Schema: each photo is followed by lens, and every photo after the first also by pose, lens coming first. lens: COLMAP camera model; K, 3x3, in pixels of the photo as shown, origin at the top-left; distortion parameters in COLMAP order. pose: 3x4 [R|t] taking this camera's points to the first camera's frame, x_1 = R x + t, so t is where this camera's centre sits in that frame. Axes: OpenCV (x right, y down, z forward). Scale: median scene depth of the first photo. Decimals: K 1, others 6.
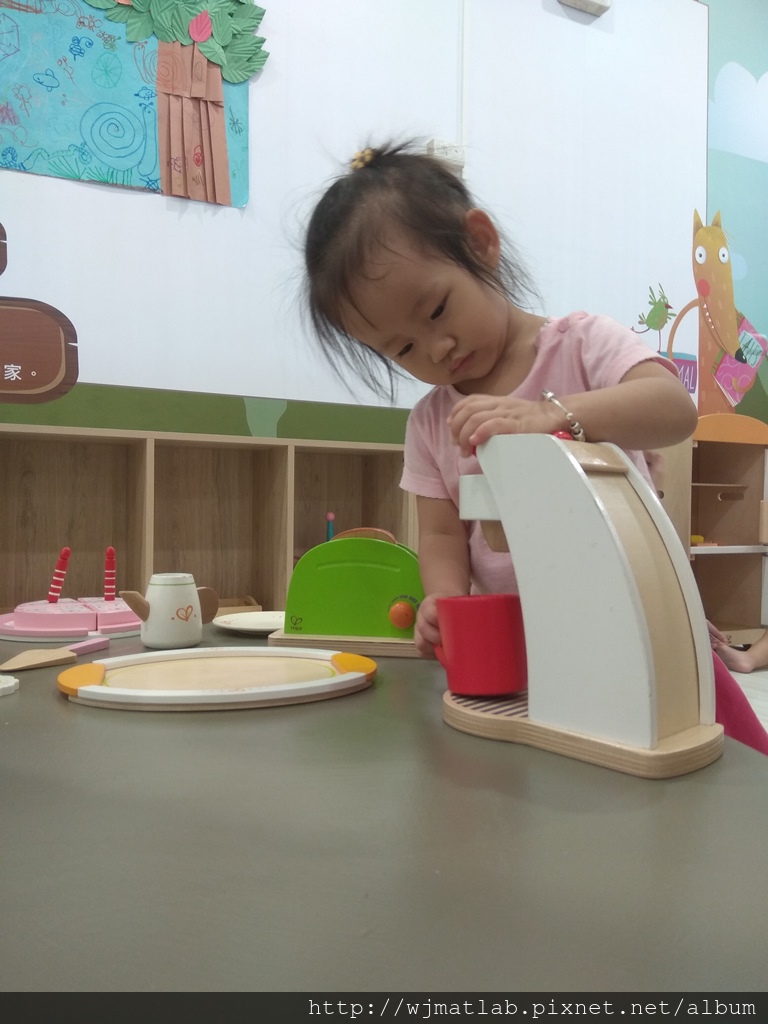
lens RADIAL K [[813.6, 0, 373.7], [0, 813.6, 514.1], [0, 0, 1]] dist [0.112966, -0.201213]
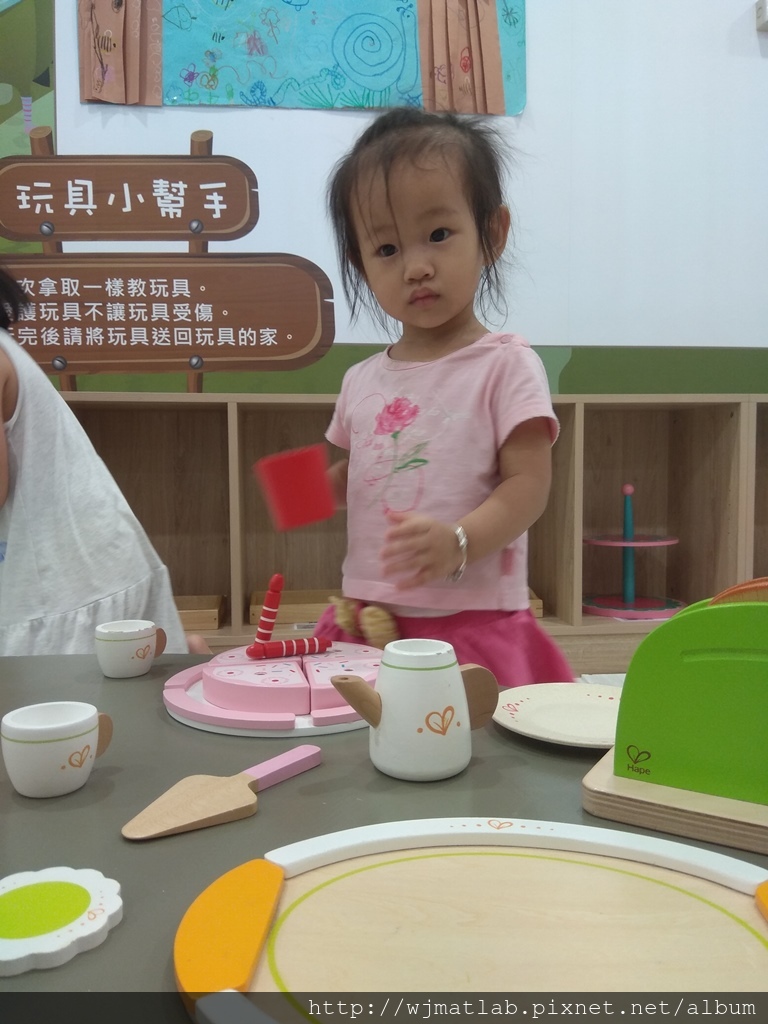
lens RADIAL K [[813.6, 0, 373.7], [0, 813.6, 514.1], [0, 0, 1]] dist [0.112966, -0.201213]
pose [[0.947042, 0.001036, -0.321108, -0.032878], [0.015716, 0.998647, 0.049573, -0.017692], [0.320724, -0.051994, 0.945744, 0.162300]]
